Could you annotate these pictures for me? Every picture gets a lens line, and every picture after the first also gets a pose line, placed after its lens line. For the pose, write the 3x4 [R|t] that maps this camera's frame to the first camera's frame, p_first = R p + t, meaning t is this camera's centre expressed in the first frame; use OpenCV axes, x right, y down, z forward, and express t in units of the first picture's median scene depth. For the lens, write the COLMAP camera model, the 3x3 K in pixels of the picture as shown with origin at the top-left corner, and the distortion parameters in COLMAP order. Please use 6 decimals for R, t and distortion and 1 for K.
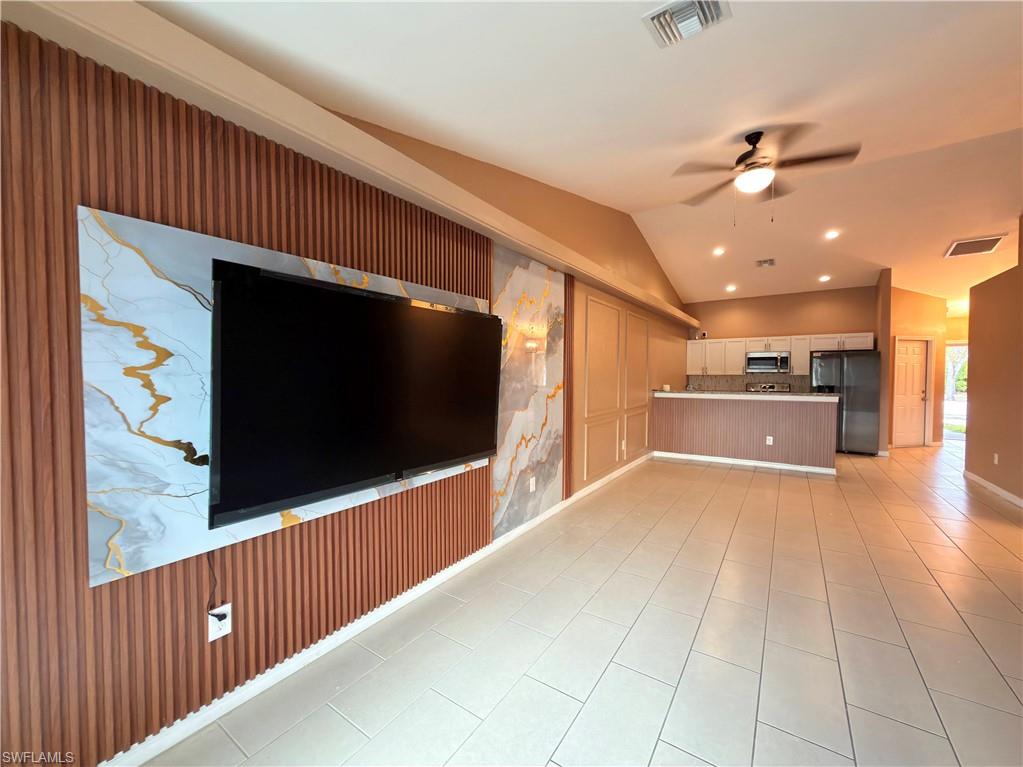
lens RADIAL K [[406.9, 0, 513.4], [0, 406.9, 383.5], [0, 0, 1]] dist [0.000670, -0.000127]
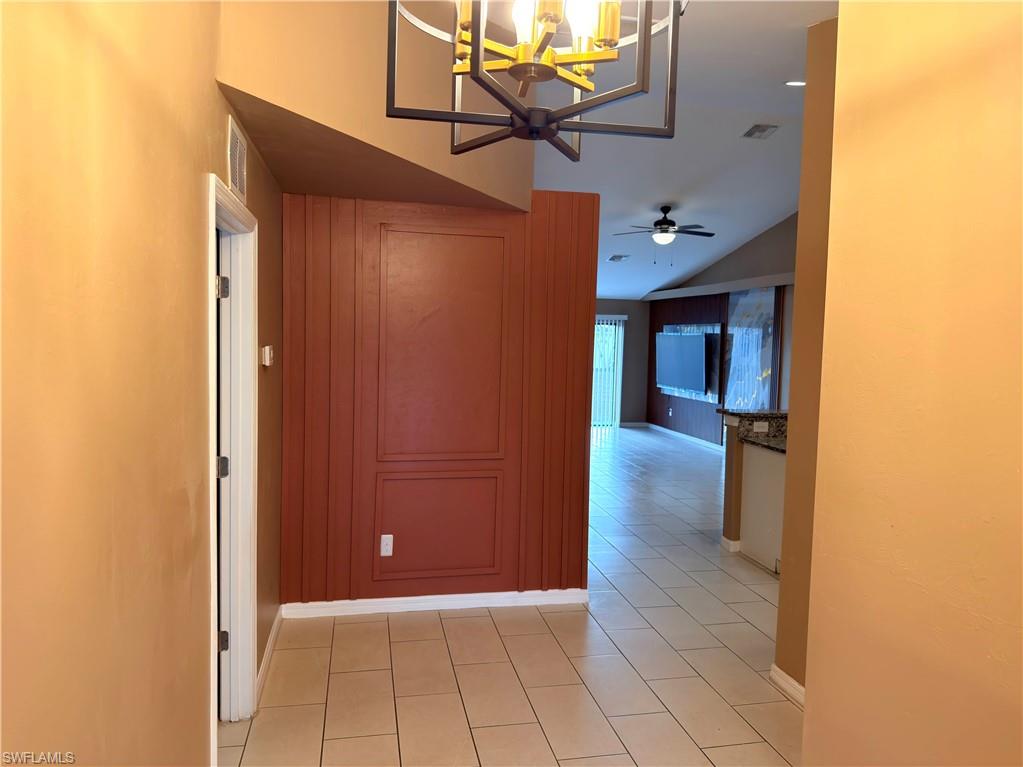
lens RADIAL K [[715.4, 0, 506.3], [0, 715.4, 384.4], [0, 0, 1]] dist [0.148820, -0.289731]
pose [[-0.701384, 0.030227, -0.712143, 2.443194], [-0.043618, 0.995408, 0.085210, -0.119282], [0.711448, 0.090827, -0.696844, 2.072693]]
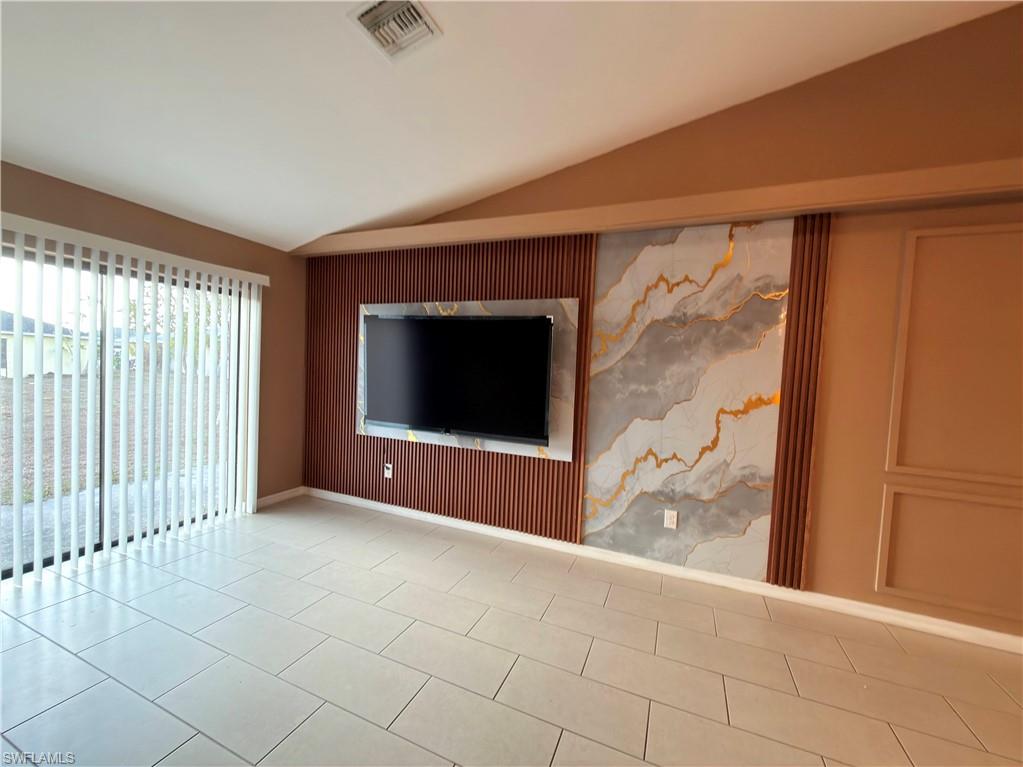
lens RADIAL K [[411.8, 0, 511.3], [0, 411.8, 387.8], [0, 0, 1]] dist [0.000649, 0.000069]
pose [[0.192235, 0.045834, -0.980278, 0.675032], [-0.075015, 0.996672, 0.031890, -0.002553], [0.978478, 0.067405, 0.195034, 0.484582]]
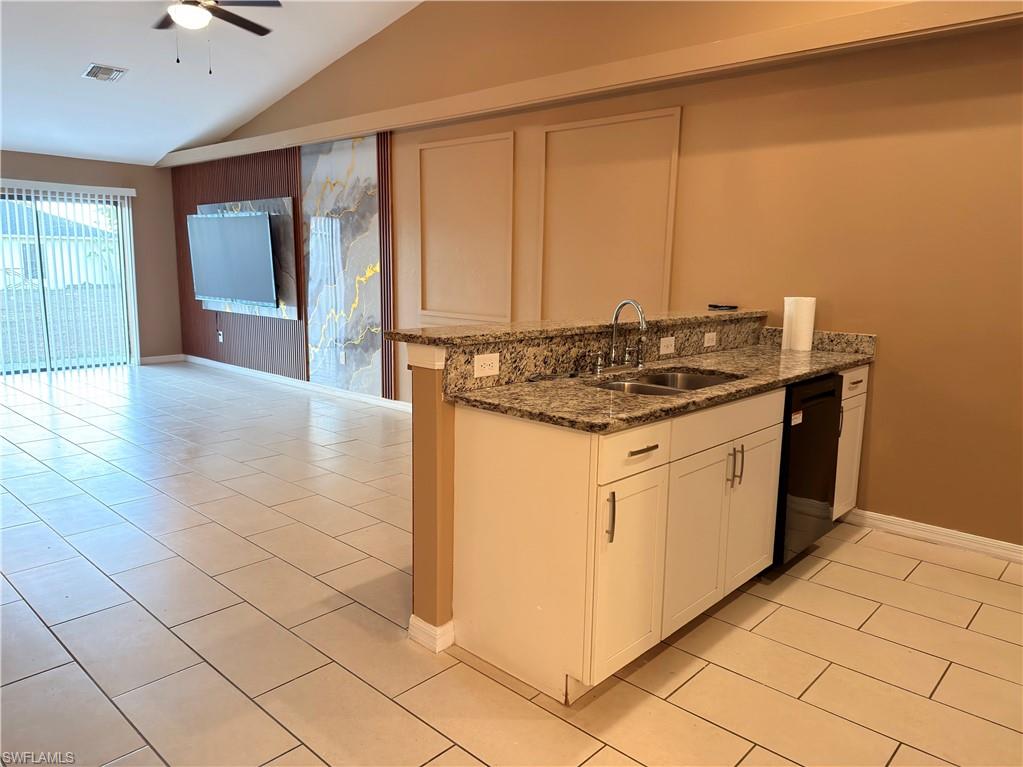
lens RADIAL K [[715.4, 0, 506.3], [0, 715.4, 384.4], [0, 0, 1]] dist [0.148820, -0.289731]
pose [[-0.152230, 0.162719, -0.974858, 1.686109], [-0.044184, 0.984248, 0.171185, -0.027260], [0.987357, 0.069132, -0.142642, 1.547622]]
